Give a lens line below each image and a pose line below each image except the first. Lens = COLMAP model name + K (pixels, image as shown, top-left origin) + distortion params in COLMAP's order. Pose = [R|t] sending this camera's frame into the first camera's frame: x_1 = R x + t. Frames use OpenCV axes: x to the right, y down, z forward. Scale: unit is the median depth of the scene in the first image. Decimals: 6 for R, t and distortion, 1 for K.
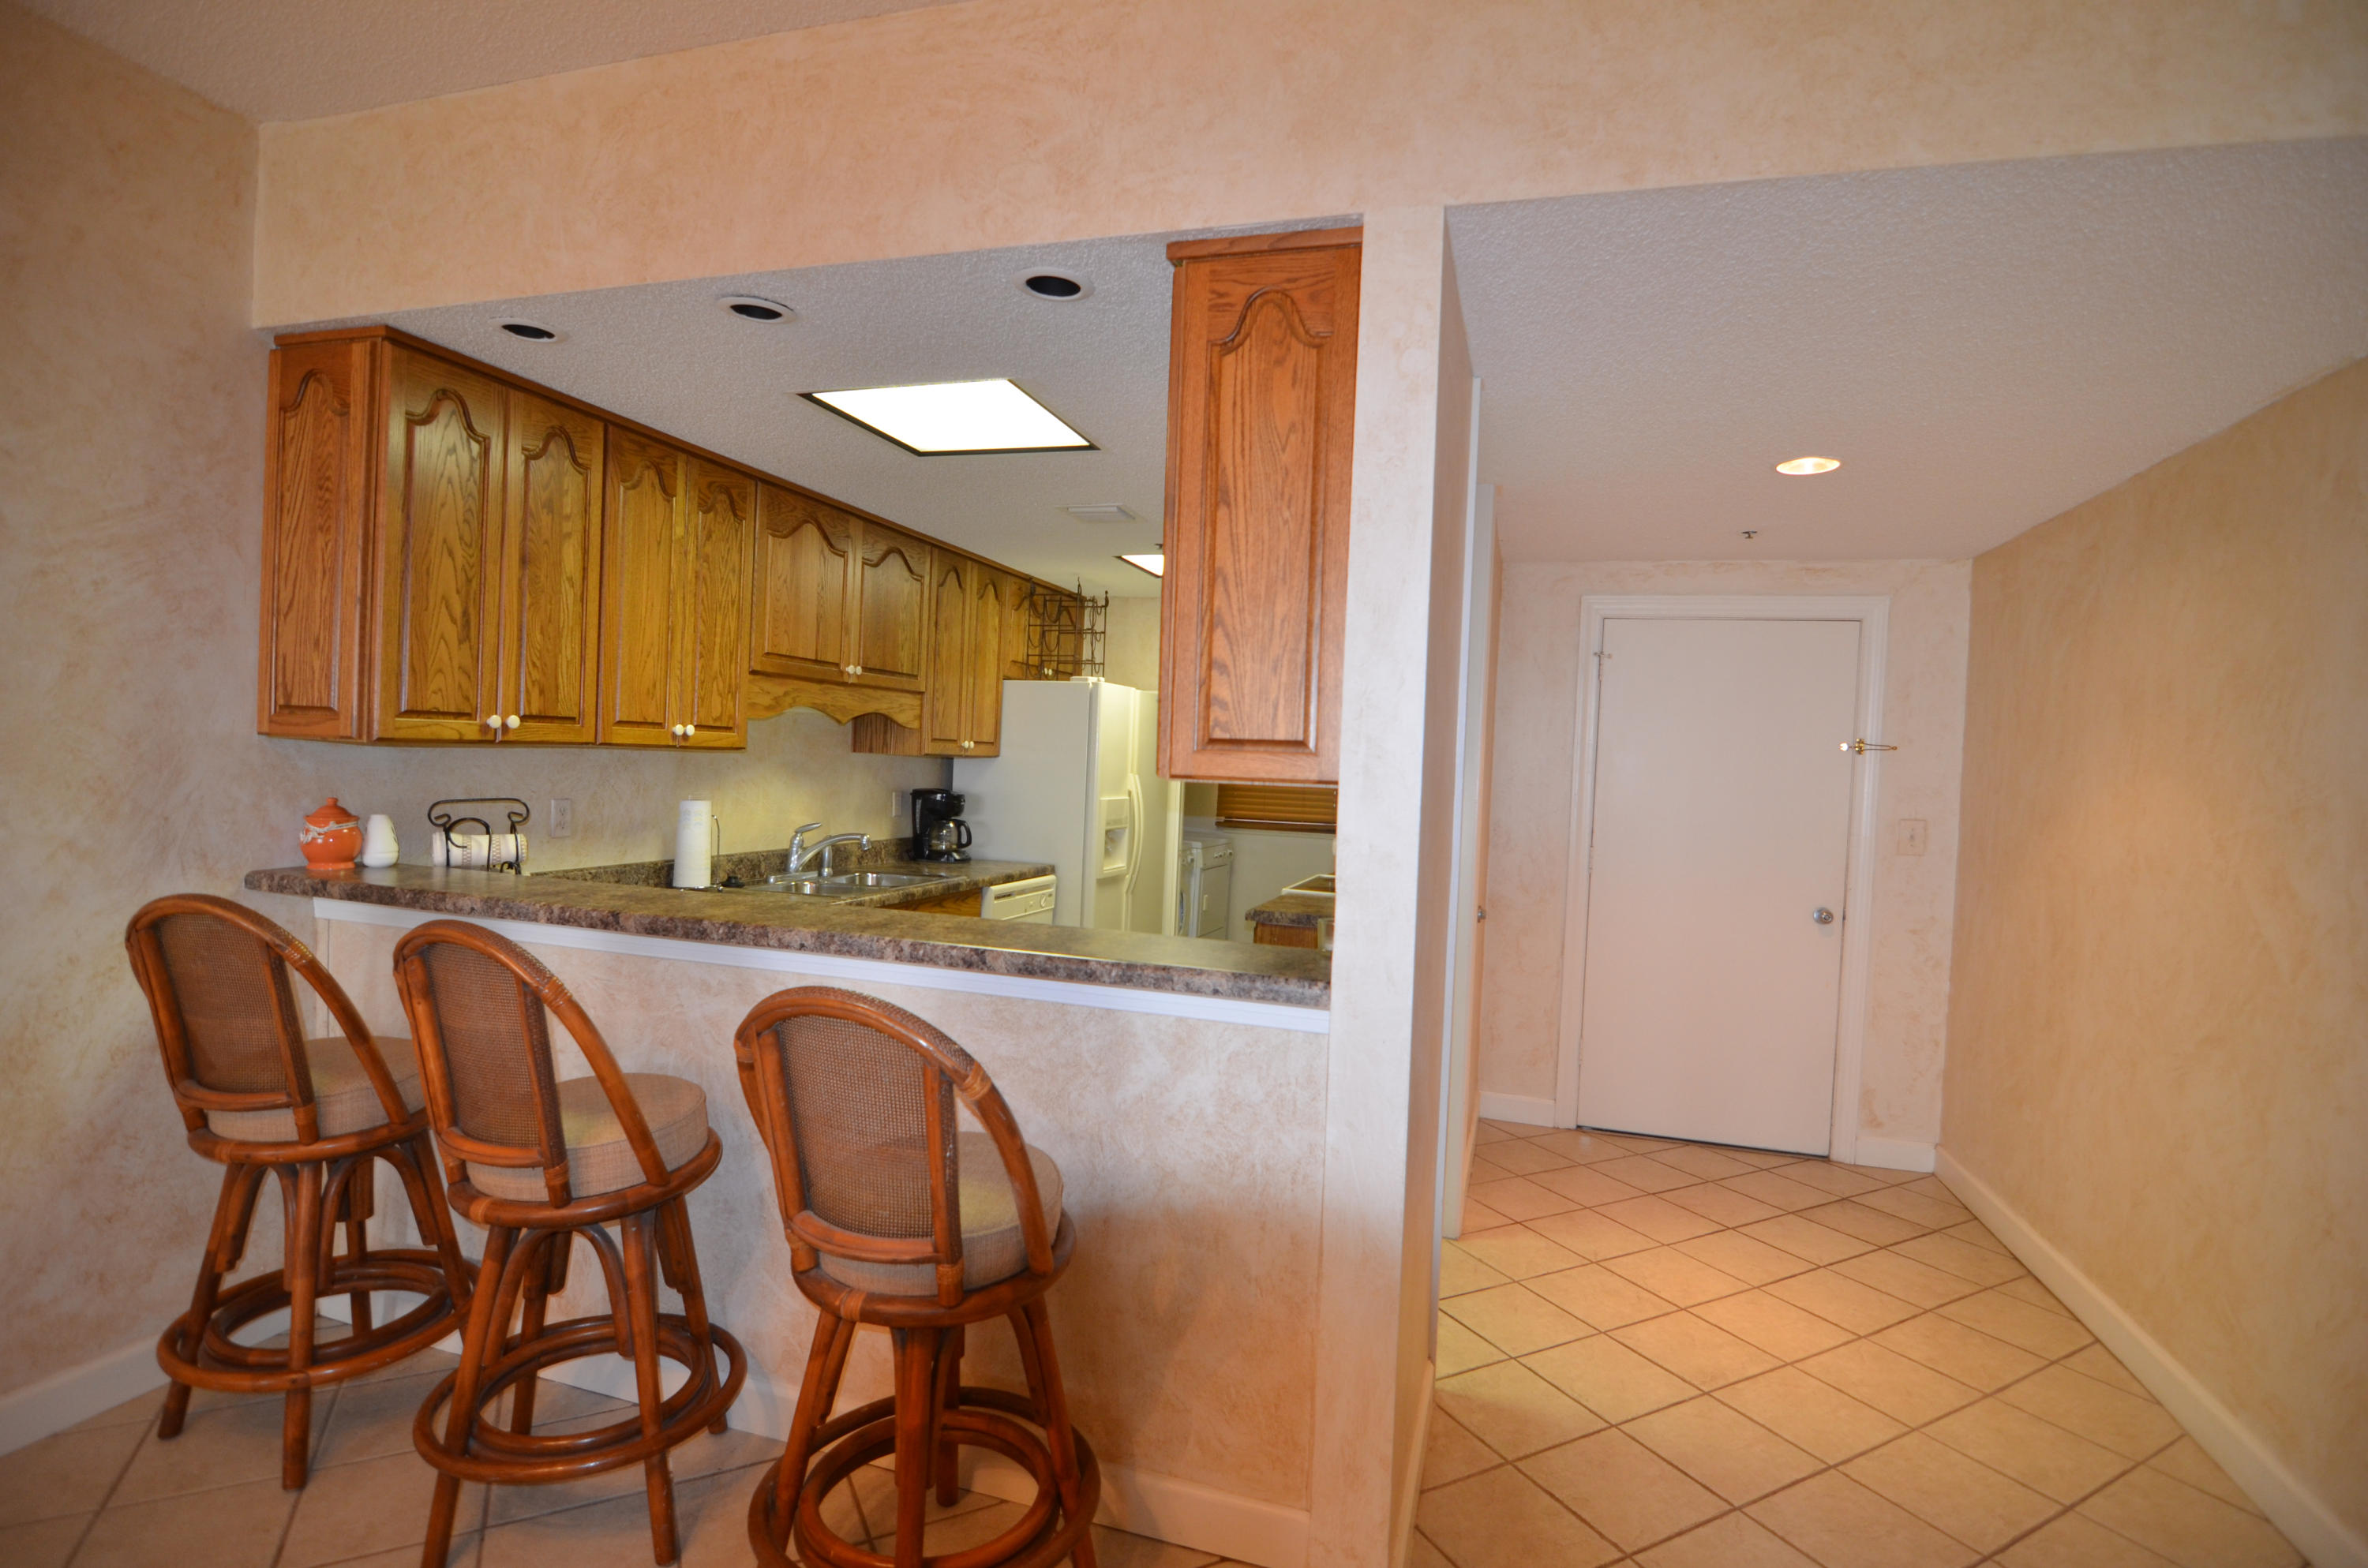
lens RADIAL K [[1140.0, 0, 1203.8], [0, 1140.0, 782.2], [0, 0, 1]] dist [-0.004883, -0.011104]
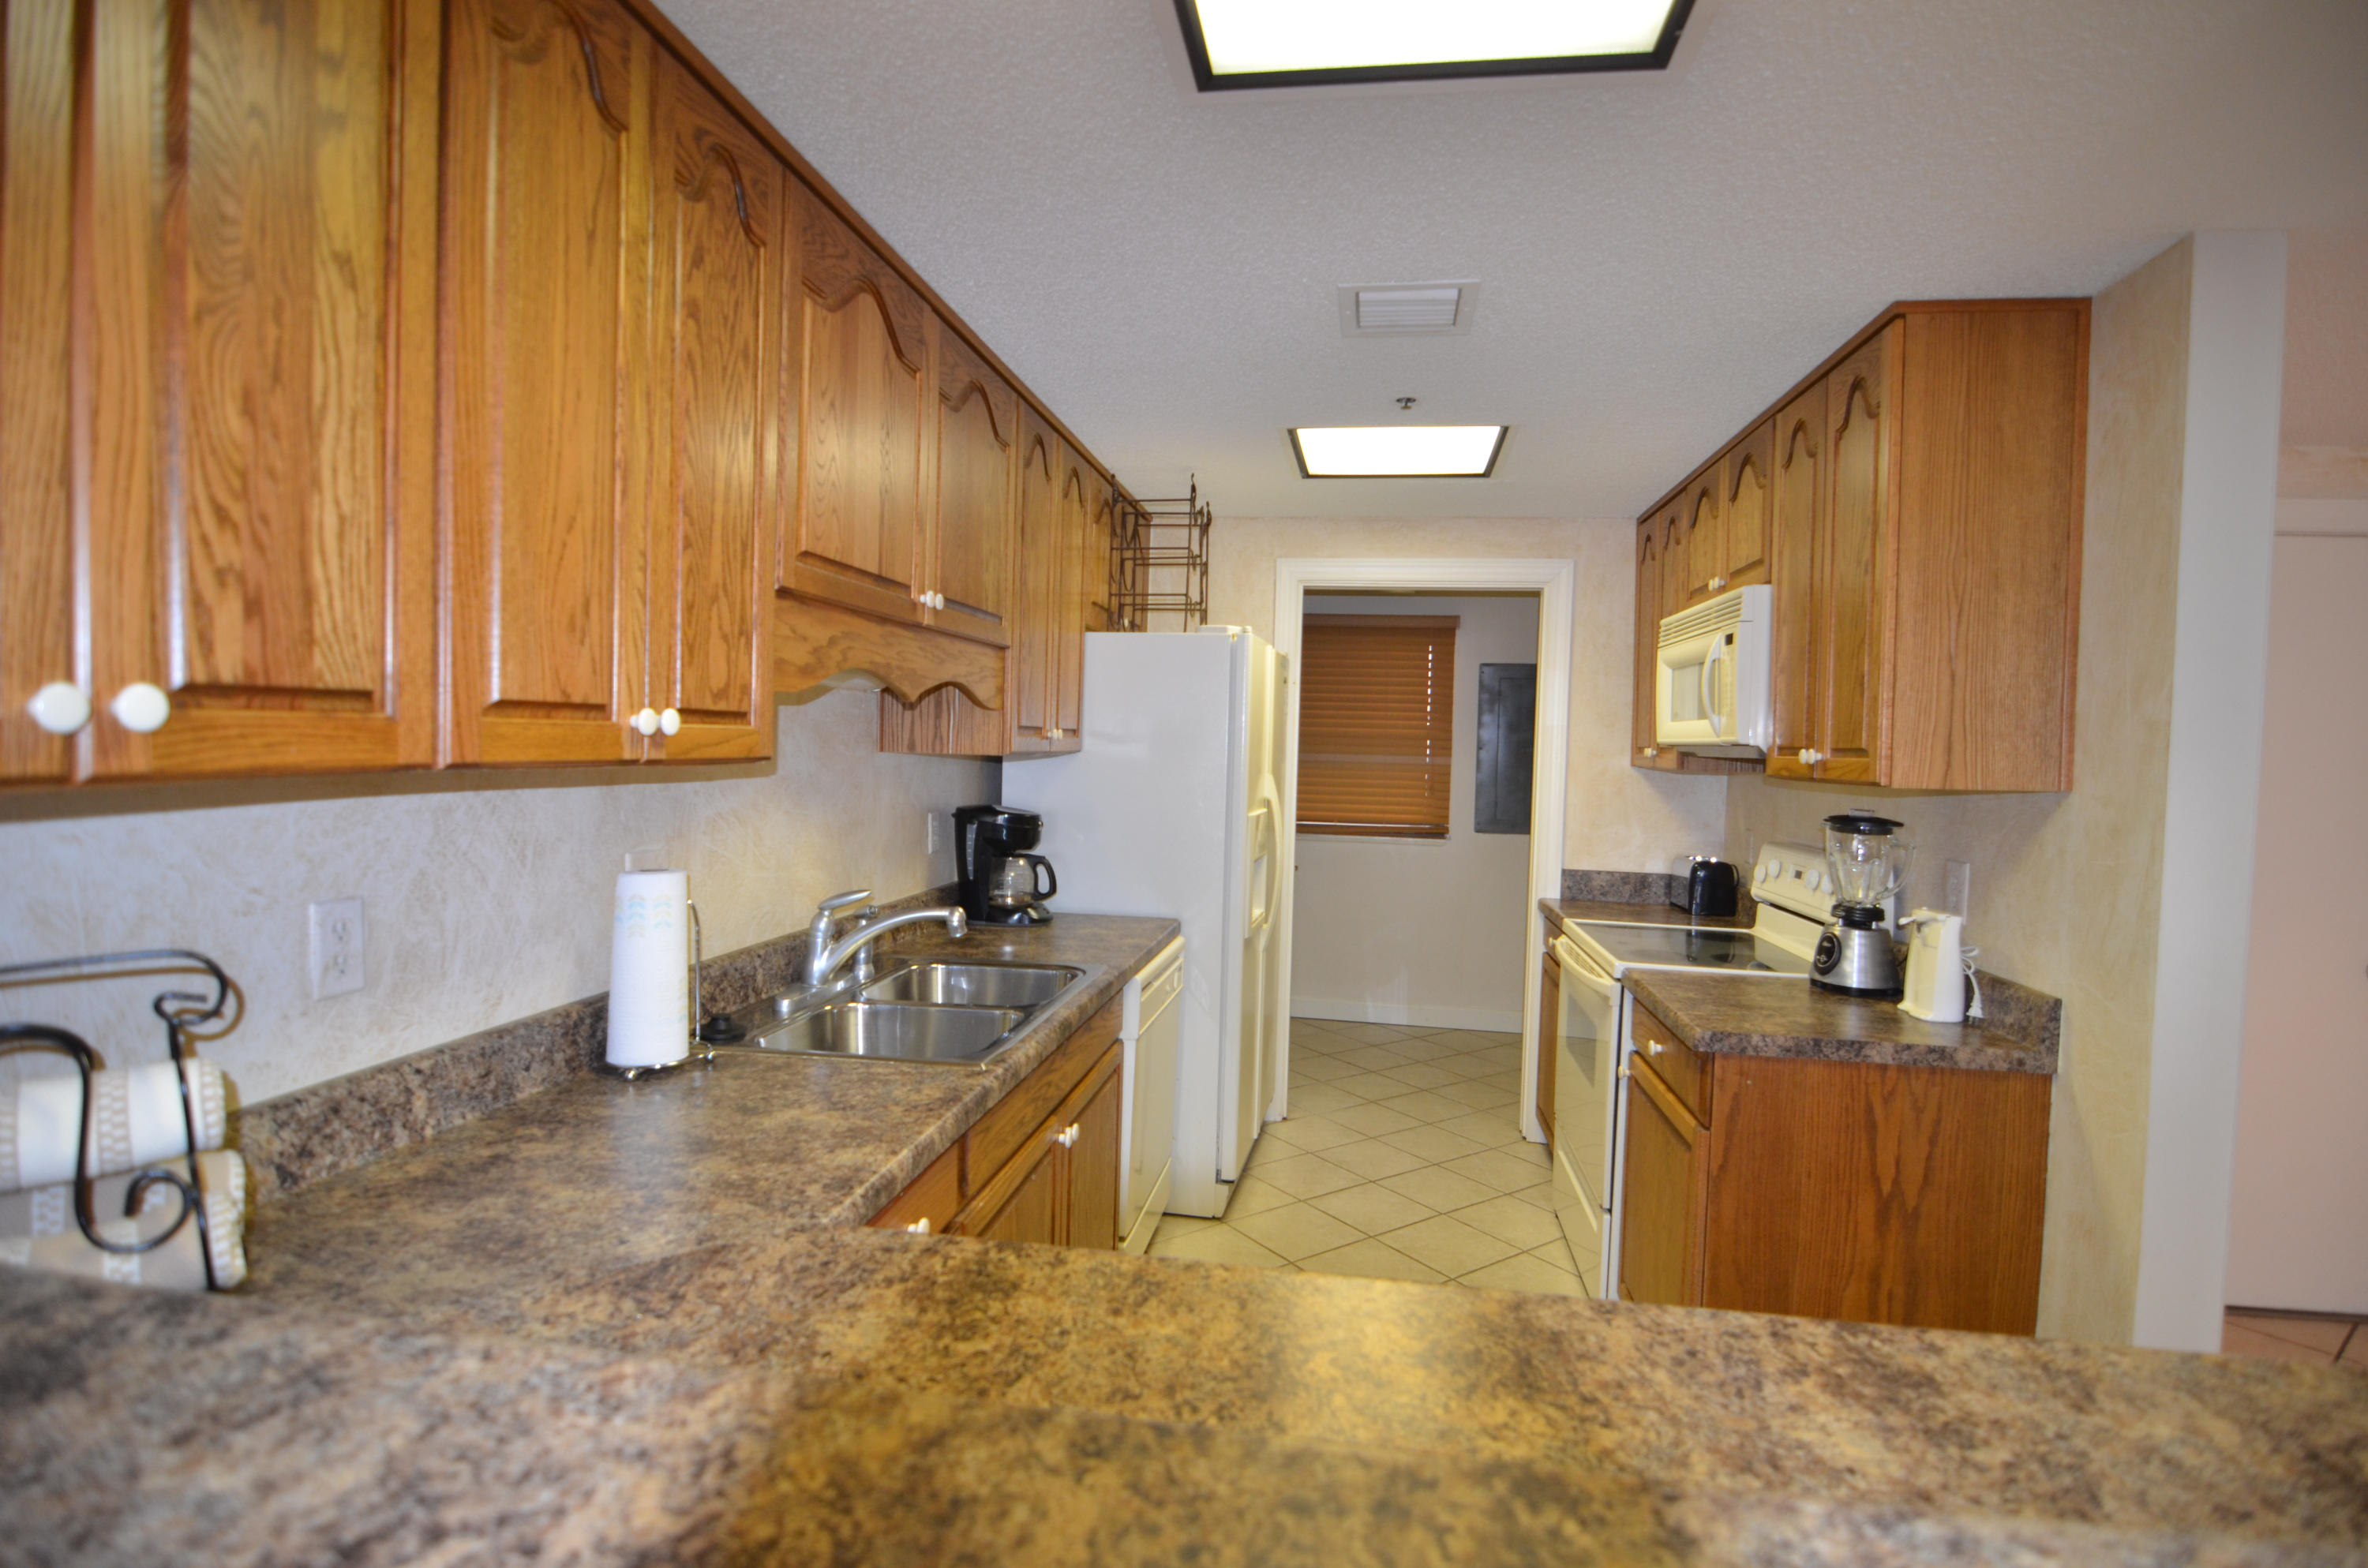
lens RADIAL K [[1128.9, 0, 1197.7], [0, 1128.9, 784.6], [0, 0, 1]] dist [-0.005380, -0.010409]
pose [[0.989973, -0.019736, 0.139871, -0.380990], [0.016191, 0.999519, 0.026440, -0.036489], [-0.140326, -0.023911, 0.989817, 0.678088]]
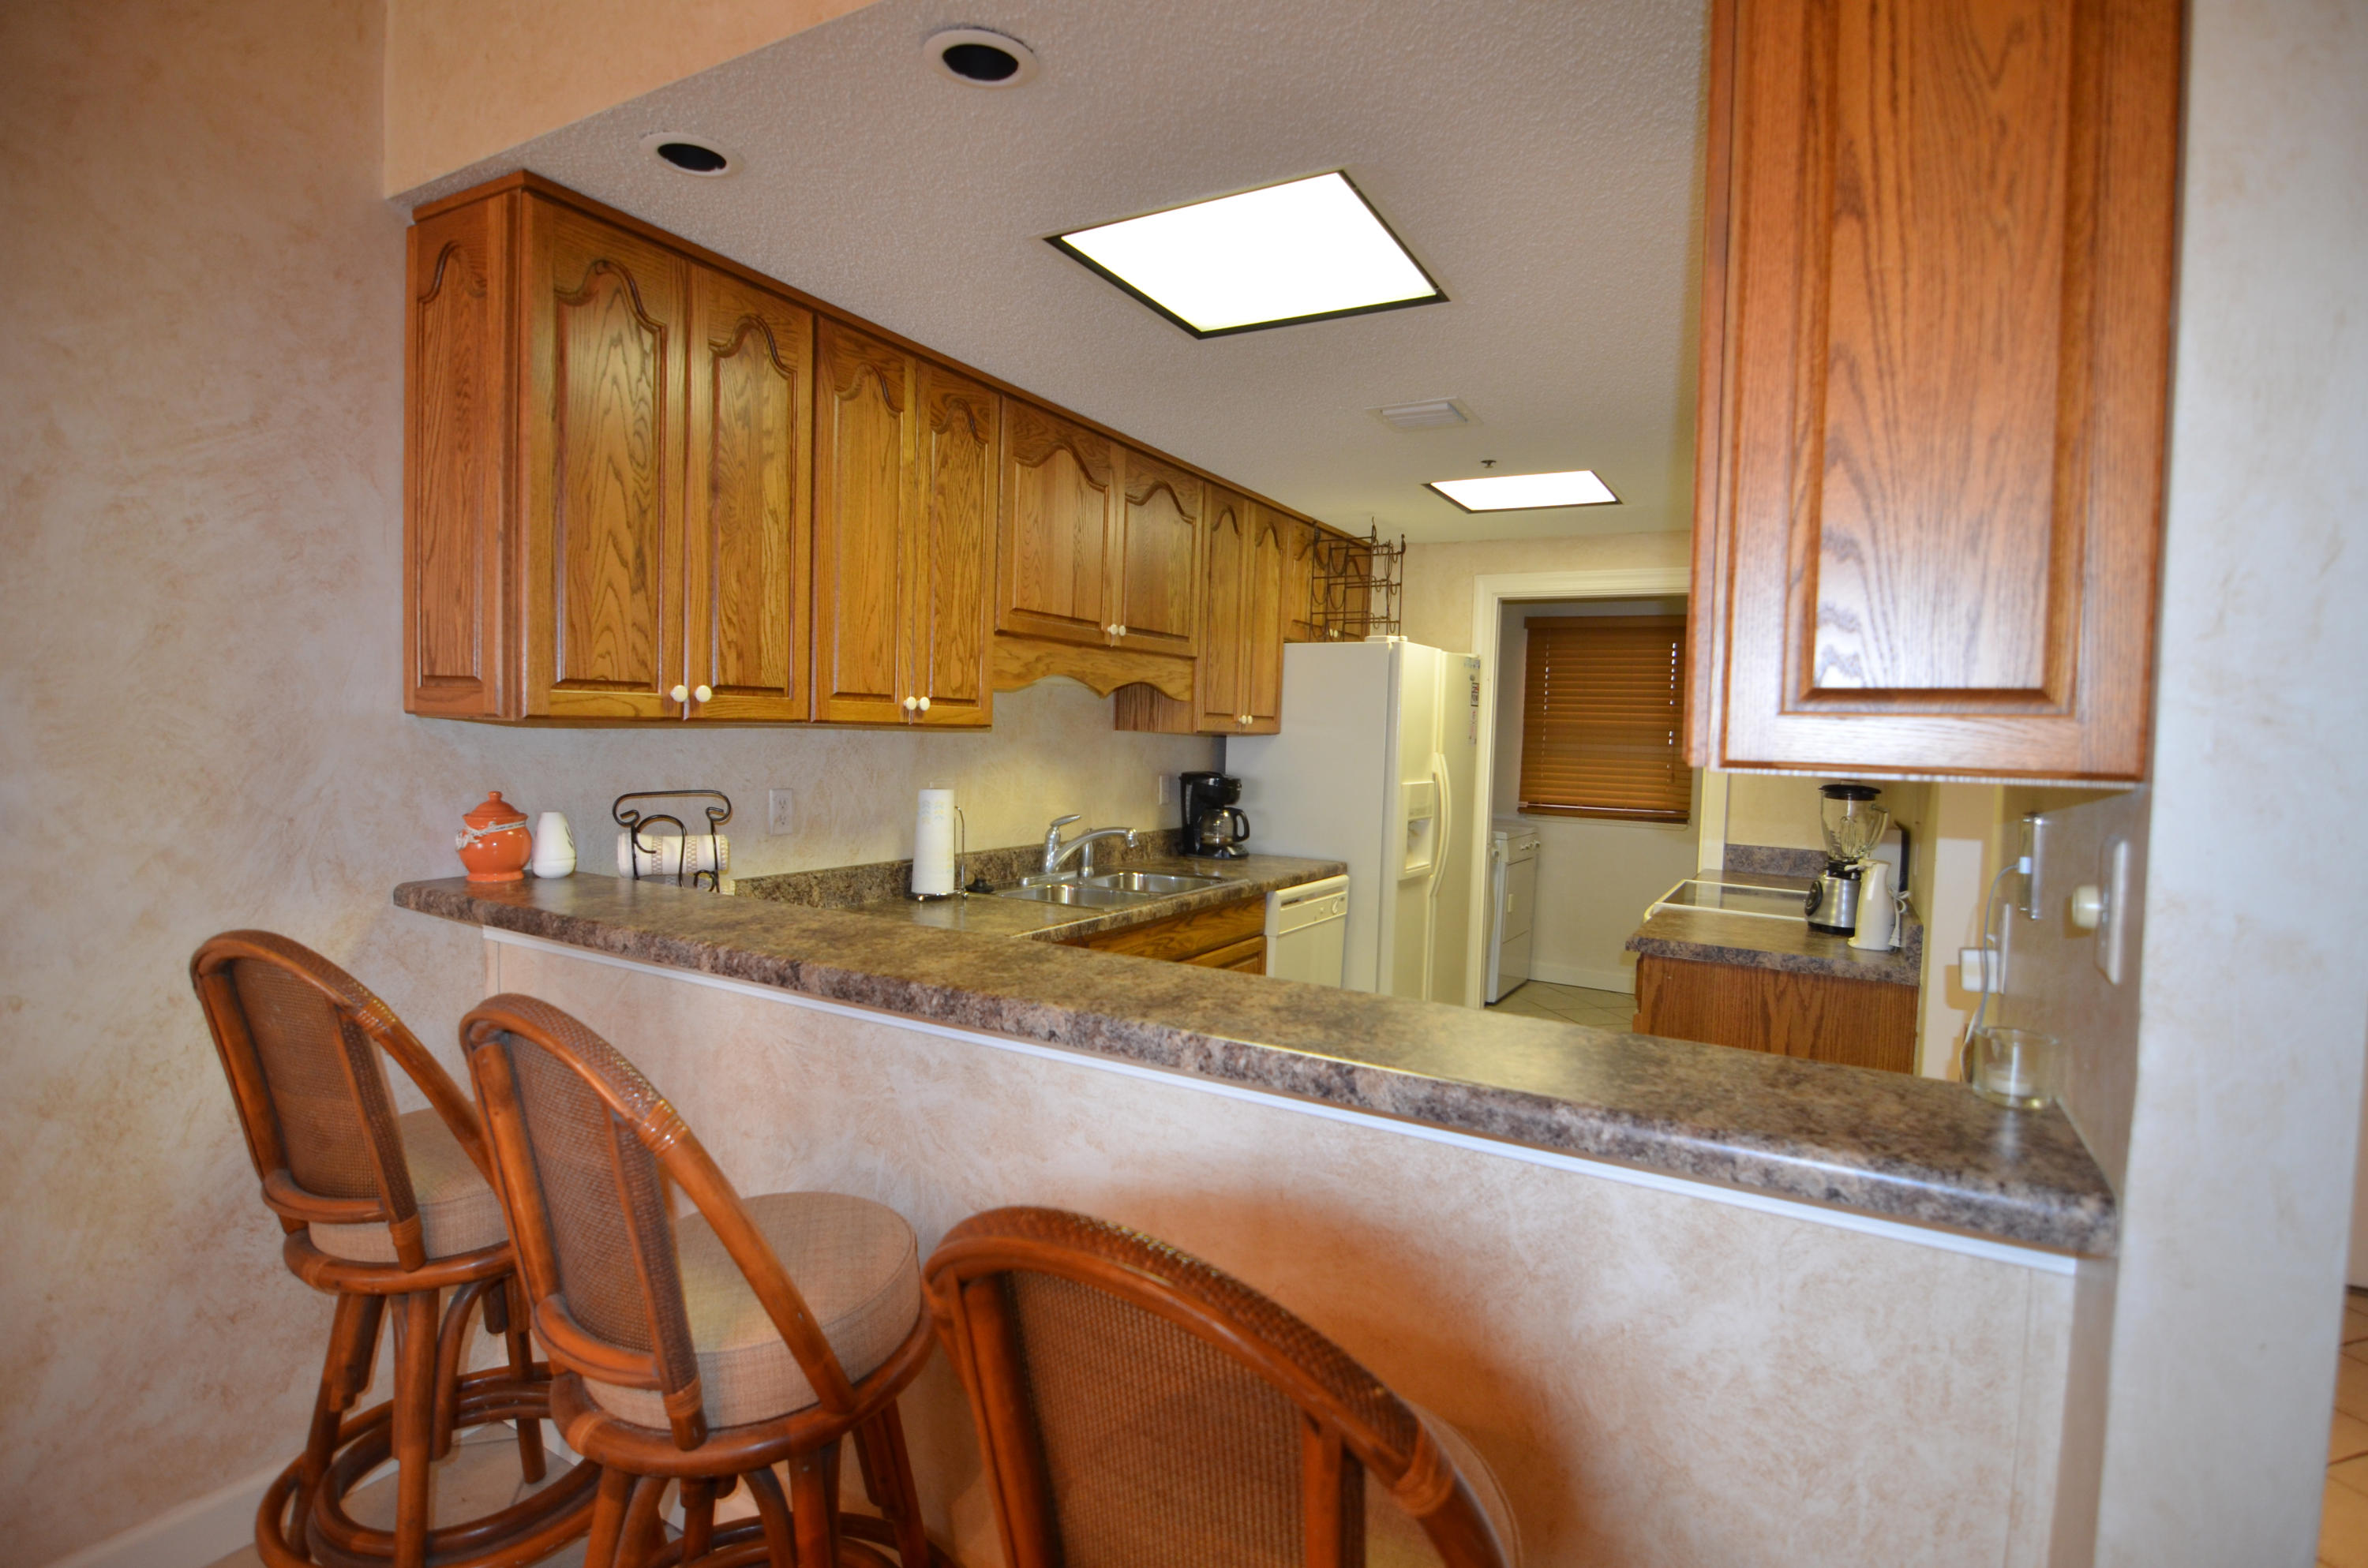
lens RADIAL K [[1128.9, 0, 1197.7], [0, 1128.9, 784.6], [0, 0, 1]] dist [-0.005380, -0.010409]
pose [[0.975792, -0.000180, -0.218702, -0.103378], [0.005009, 0.999756, 0.021526, -0.005451], [0.218645, -0.022101, 0.975554, 0.309767]]
